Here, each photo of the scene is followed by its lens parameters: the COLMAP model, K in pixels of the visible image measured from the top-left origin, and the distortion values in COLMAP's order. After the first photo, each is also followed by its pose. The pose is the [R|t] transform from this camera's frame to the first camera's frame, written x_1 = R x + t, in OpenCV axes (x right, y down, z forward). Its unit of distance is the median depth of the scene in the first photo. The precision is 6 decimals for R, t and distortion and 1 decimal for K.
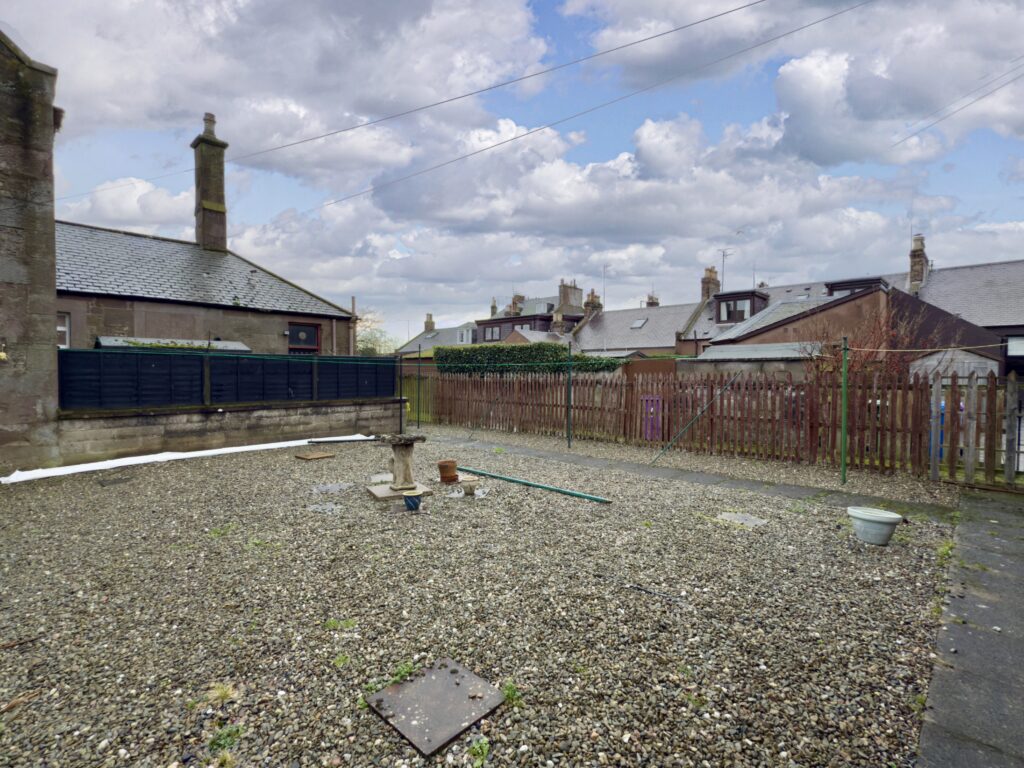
lens RADIAL K [[493.7, 0, 512.0], [0, 493.7, 384.0], [0, 0, 1]] dist [0.001990, 0.000308]
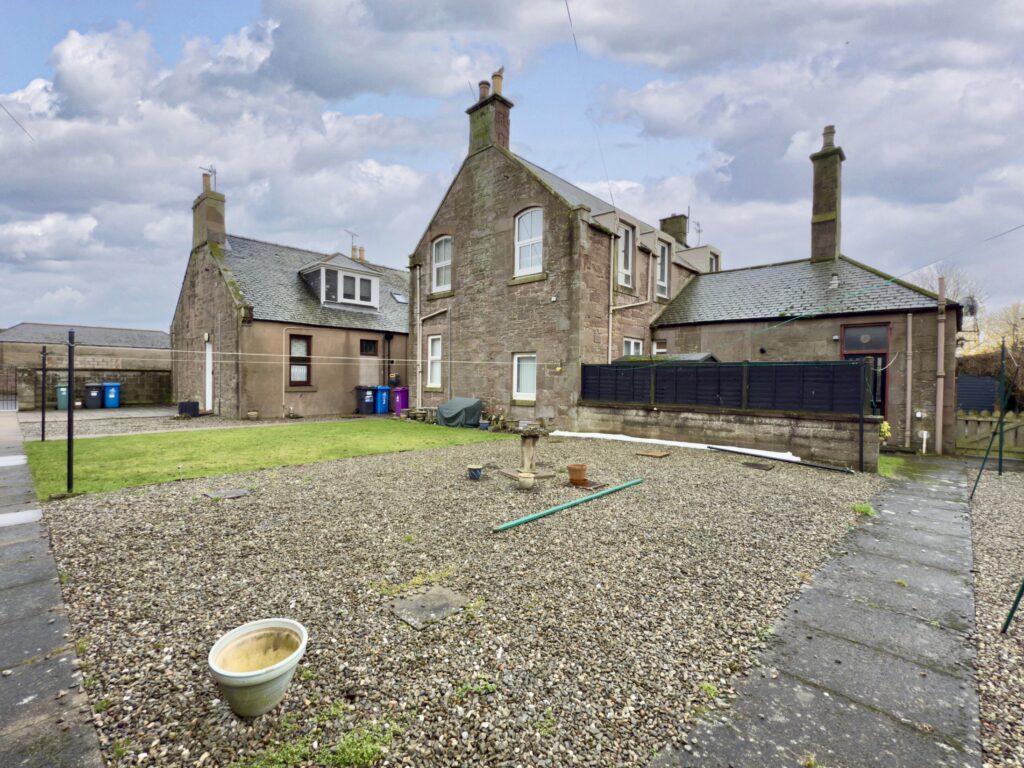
lens RADIAL K [[470.4, 0, 512.0], [0, 470.4, 384.0], [0, 0, 1]] dist [-0.001470, -0.000228]
pose [[0.011371, 0.011357, -0.999871, 0.543696], [-0.036951, 0.999257, 0.010930, -0.008985], [0.999252, 0.036822, 0.011782, 0.558183]]
